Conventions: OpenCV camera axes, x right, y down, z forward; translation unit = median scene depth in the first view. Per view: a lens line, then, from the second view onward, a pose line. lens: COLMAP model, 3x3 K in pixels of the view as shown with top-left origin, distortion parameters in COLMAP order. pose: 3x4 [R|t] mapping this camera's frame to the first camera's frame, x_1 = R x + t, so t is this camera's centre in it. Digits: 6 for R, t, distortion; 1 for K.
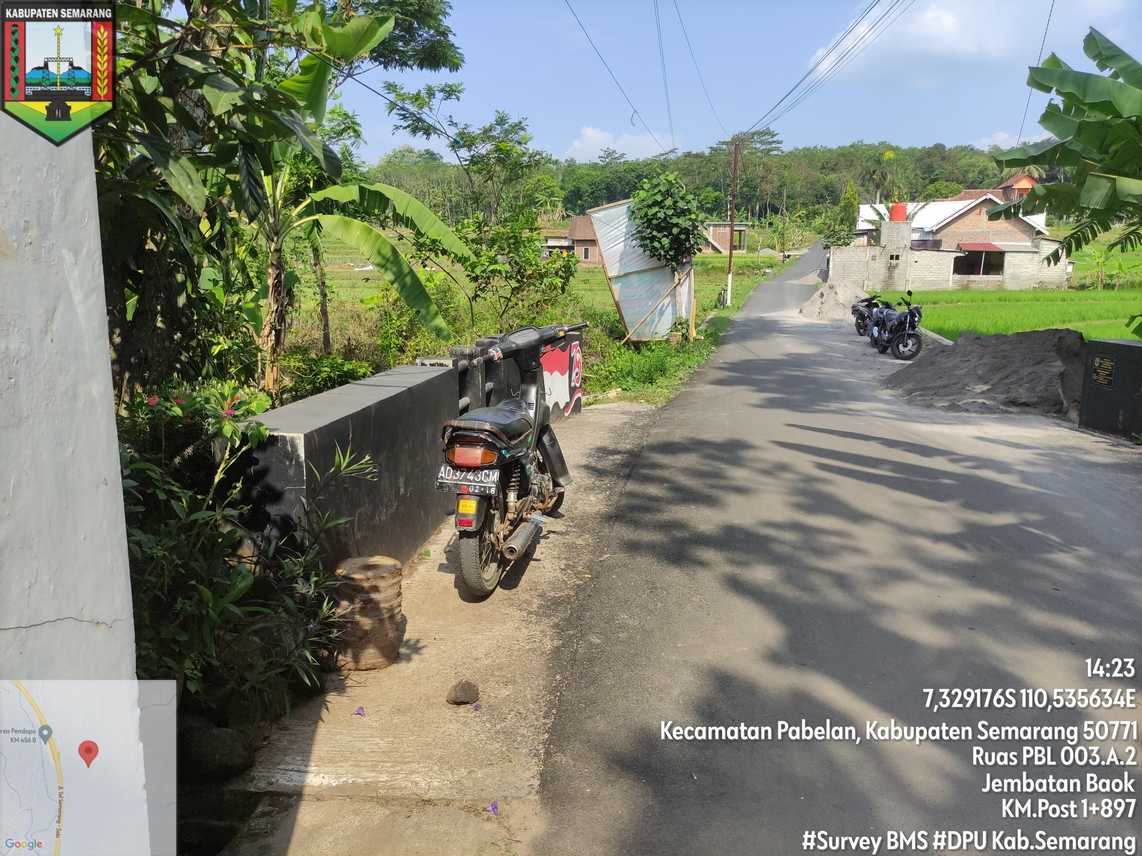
lens RADIAL K [[842.0, 0, 571.0], [0, 842.0, 428.0], [0, 0, 1]] dist [0.057218, -0.068264]
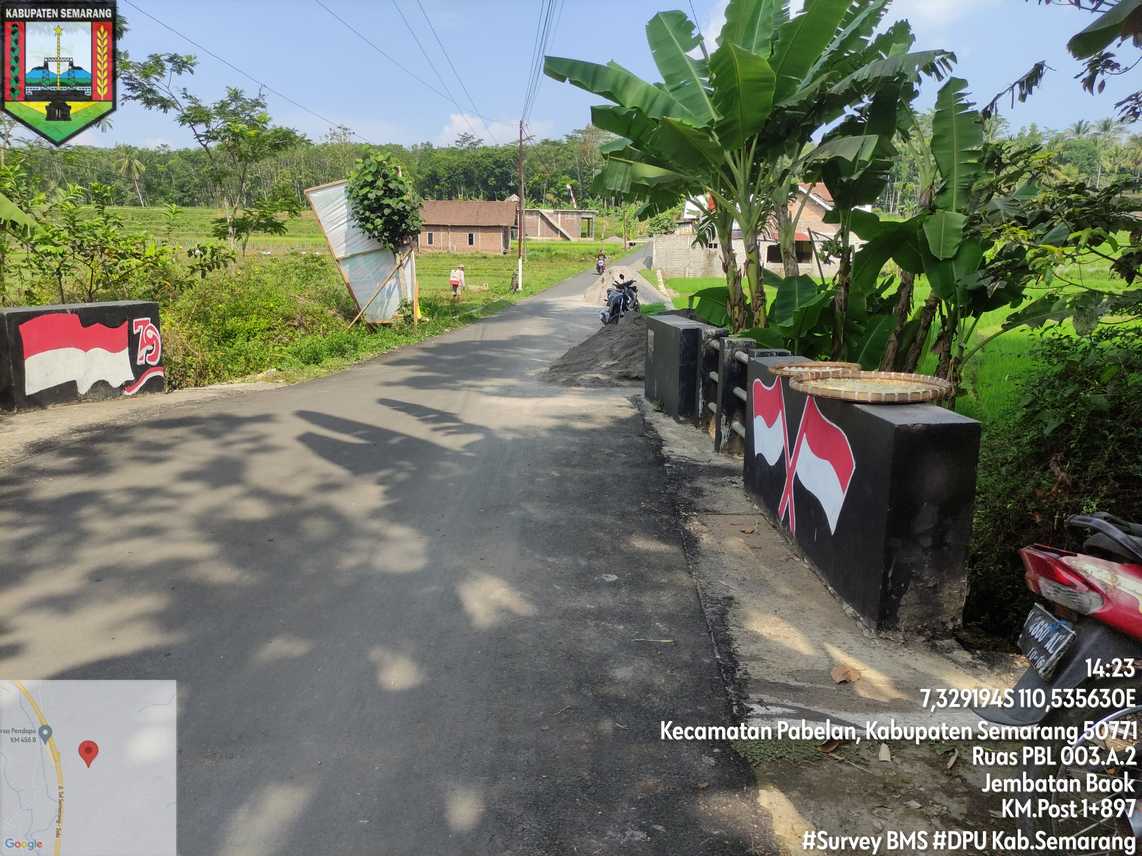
lens RADIAL K [[837.1, 0, 571.0], [0, 837.1, 428.0], [0, 0, 1]] dist [0.060749, -0.070804]
pose [[0.988552, -0.023571, 0.149026, 0.146857], [0.021147, 0.999617, 0.017828, 0.007221], [-0.149389, -0.014472, 0.988673, -0.016995]]
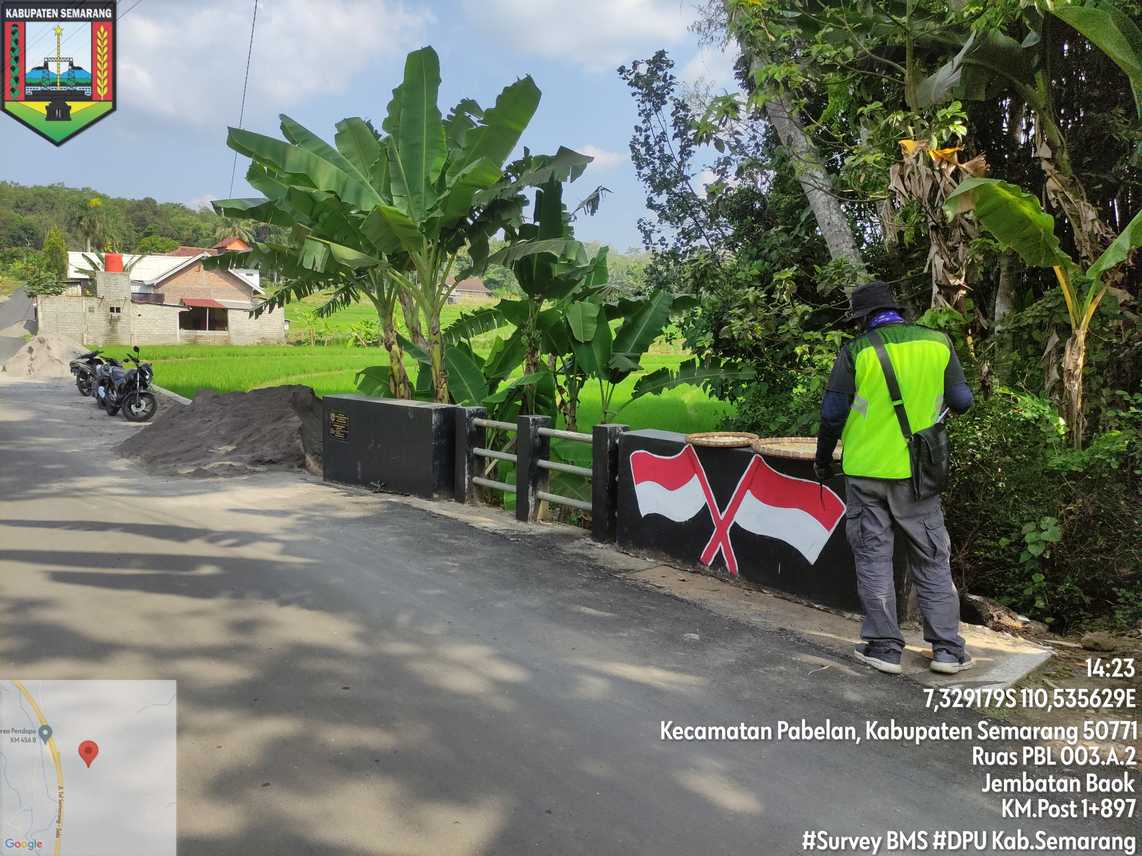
lens RADIAL K [[842.0, 0, 571.0], [0, 842.0, 428.0], [0, 0, 1]] dist [0.057218, -0.068264]
pose [[0.663158, -0.070553, 0.745147, 0.015296], [0.117206, 0.993054, -0.010285, -0.007948], [-0.739245, 0.094156, 0.666821, 0.038016]]
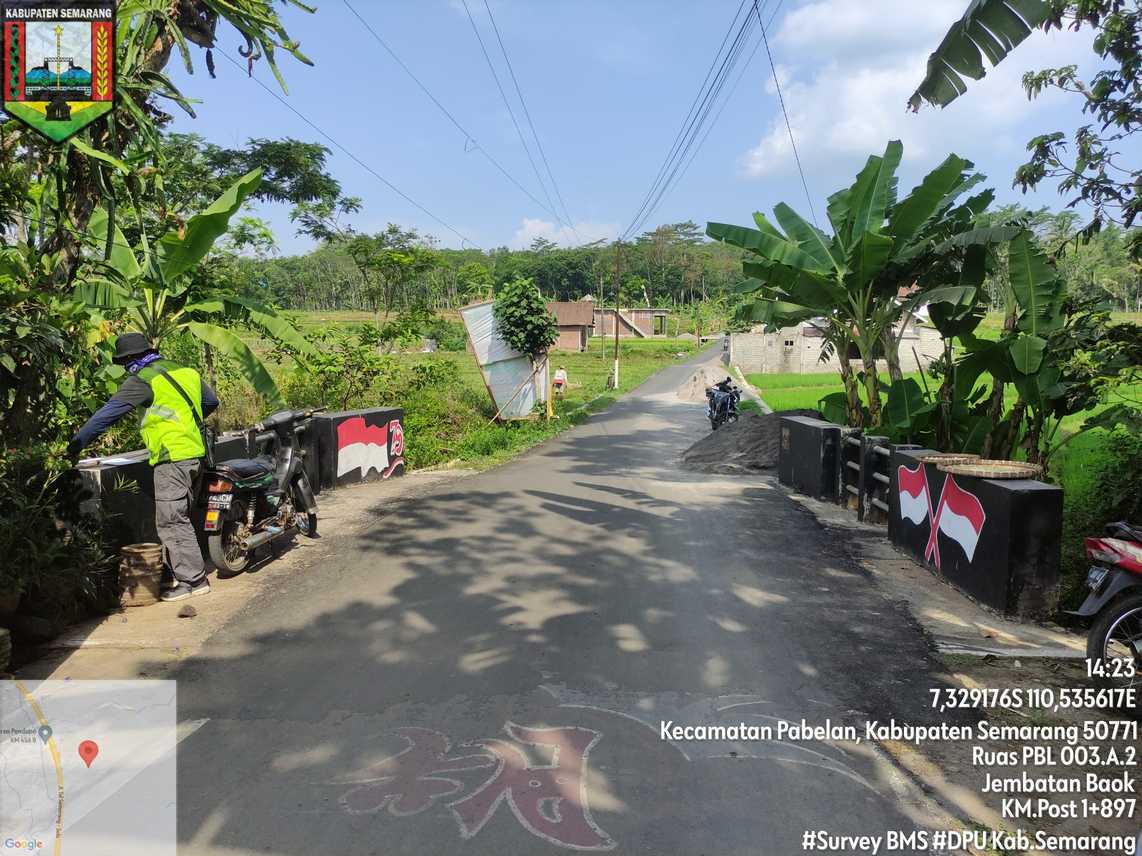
lens RADIAL K [[837.1, 0, 571.0], [0, 837.1, 428.0], [0, 0, 1]] dist [0.060749, -0.070804]
pose [[0.997400, -0.006405, 0.071782, 0.076923], [0.013140, 0.995509, -0.093753, 0.013860], [-0.070859, 0.094453, 0.993004, -0.121335]]
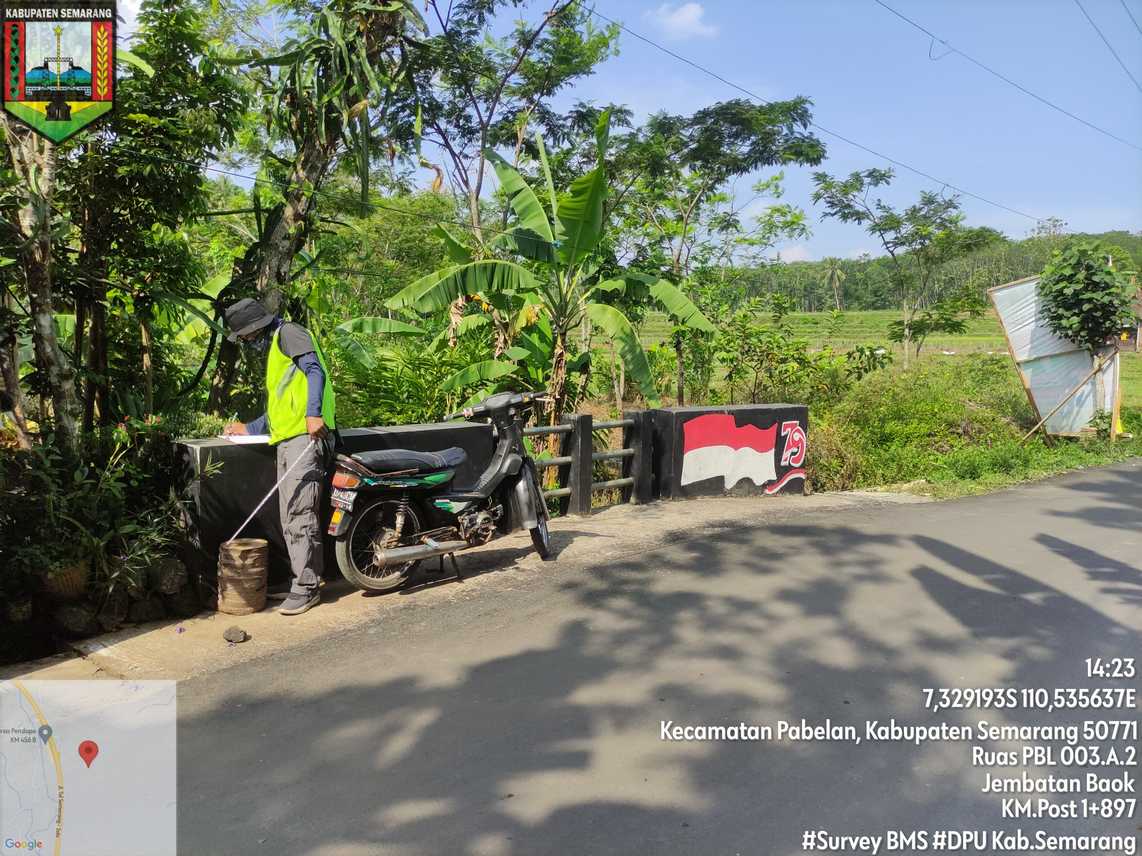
lens RADIAL K [[842.0, 0, 571.0], [0, 842.0, 428.0], [0, 0, 1]] dist [0.057218, -0.068264]
pose [[0.820088, 0.060245, -0.569057, 0.153878], [-0.114939, 0.991518, -0.060673, -0.001481], [0.560575, 0.115164, 0.820057, 0.013866]]
